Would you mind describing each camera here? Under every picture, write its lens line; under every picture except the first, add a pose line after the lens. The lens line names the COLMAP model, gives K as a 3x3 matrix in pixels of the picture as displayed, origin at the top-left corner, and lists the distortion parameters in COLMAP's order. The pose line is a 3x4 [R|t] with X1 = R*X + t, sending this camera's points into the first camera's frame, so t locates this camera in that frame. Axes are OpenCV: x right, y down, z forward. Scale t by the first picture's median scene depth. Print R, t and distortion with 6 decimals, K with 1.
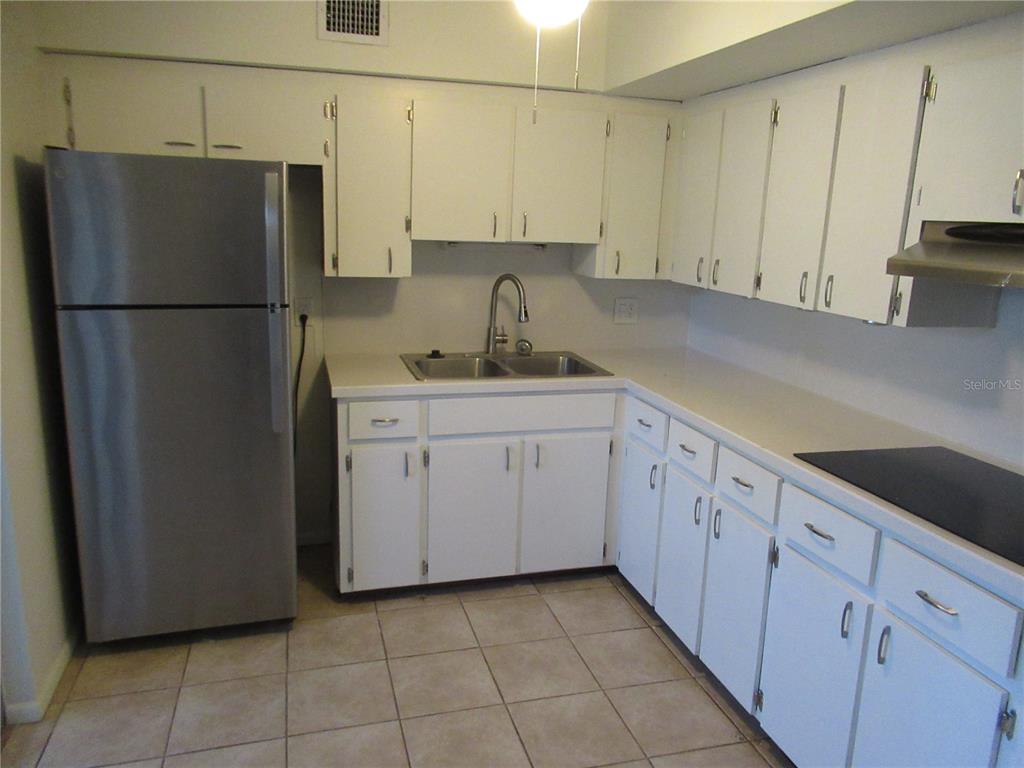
lens RADIAL K [[769.9, 0, 513.2], [0, 769.9, 380.9], [0, 0, 1]] dist [0.002740, 0.006878]
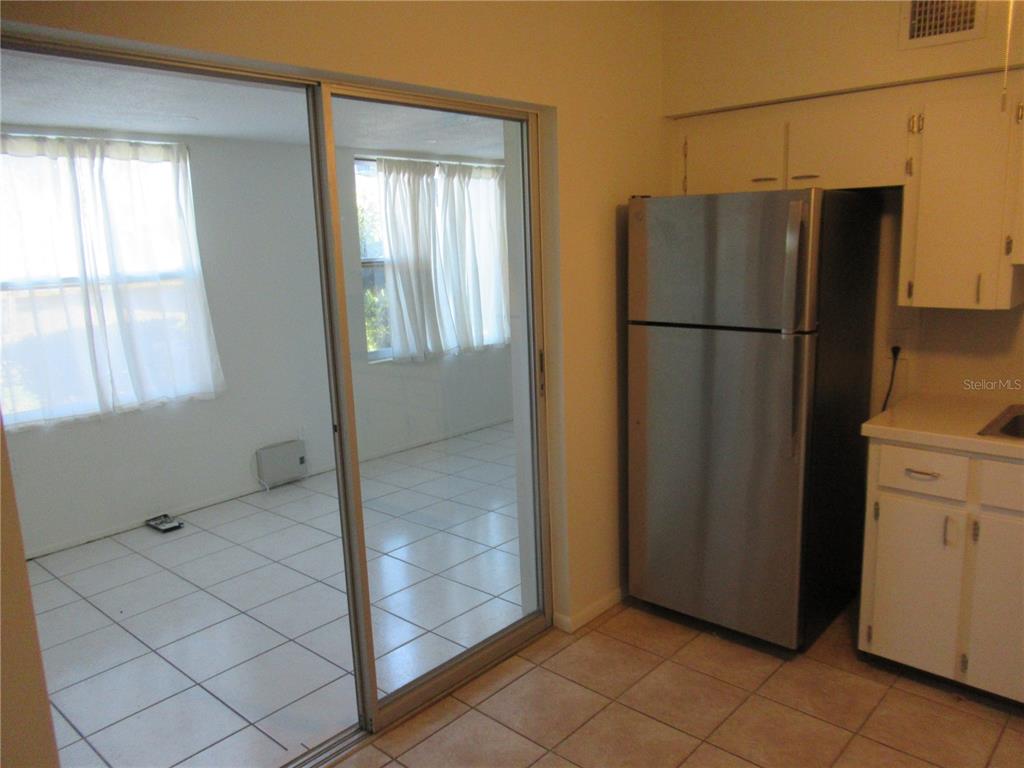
lens RADIAL K [[777.7, 0, 512.0], [0, 777.7, 384.0], [0, 0, 1]] dist [0.012130, -0.006909]
pose [[0.525074, 0.118072, -0.842826, 0.321698], [-0.141958, 0.988606, 0.050056, -0.025969], [0.839134, 0.093363, 0.535853, 0.133681]]
